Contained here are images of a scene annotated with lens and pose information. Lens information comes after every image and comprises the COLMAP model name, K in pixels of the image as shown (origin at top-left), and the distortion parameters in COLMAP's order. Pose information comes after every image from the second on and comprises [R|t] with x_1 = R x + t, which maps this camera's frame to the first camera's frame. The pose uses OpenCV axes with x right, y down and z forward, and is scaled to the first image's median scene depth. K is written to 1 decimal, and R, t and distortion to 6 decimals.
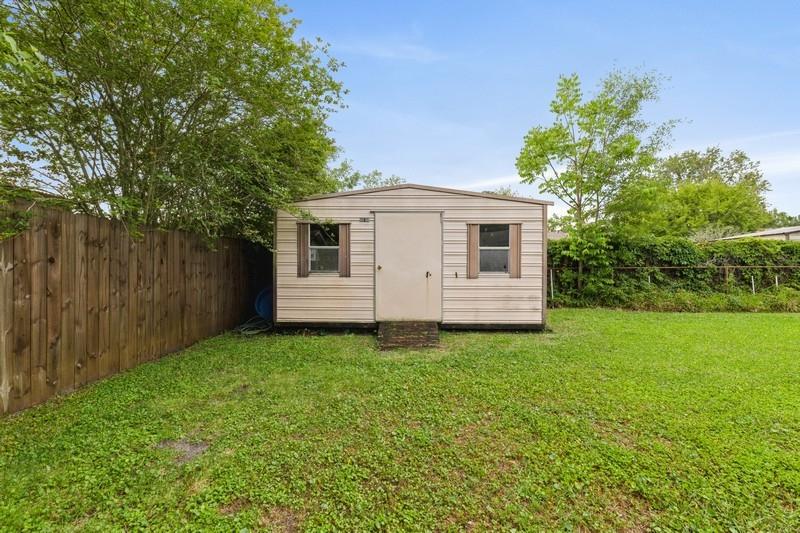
lens RADIAL K [[358.2, 0, 399.9], [0, 358.2, 262.5], [0, 0, 1]] dist [0.003174, -0.001142]
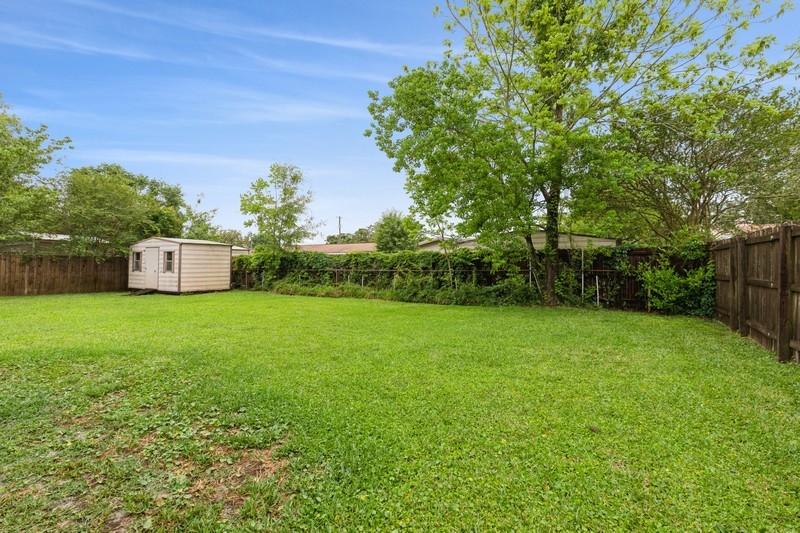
lens RADIAL K [[358.2, 0, 400.7], [0, 358.2, 260.3], [0, 0, 1]] dist [0.003174, -0.001142]
pose [[0.844173, -0.010251, -0.535974, 2.964408], [0.002212, 0.999875, -0.015639, 0.000627], [0.536067, 0.012016, 0.844090, -0.235385]]
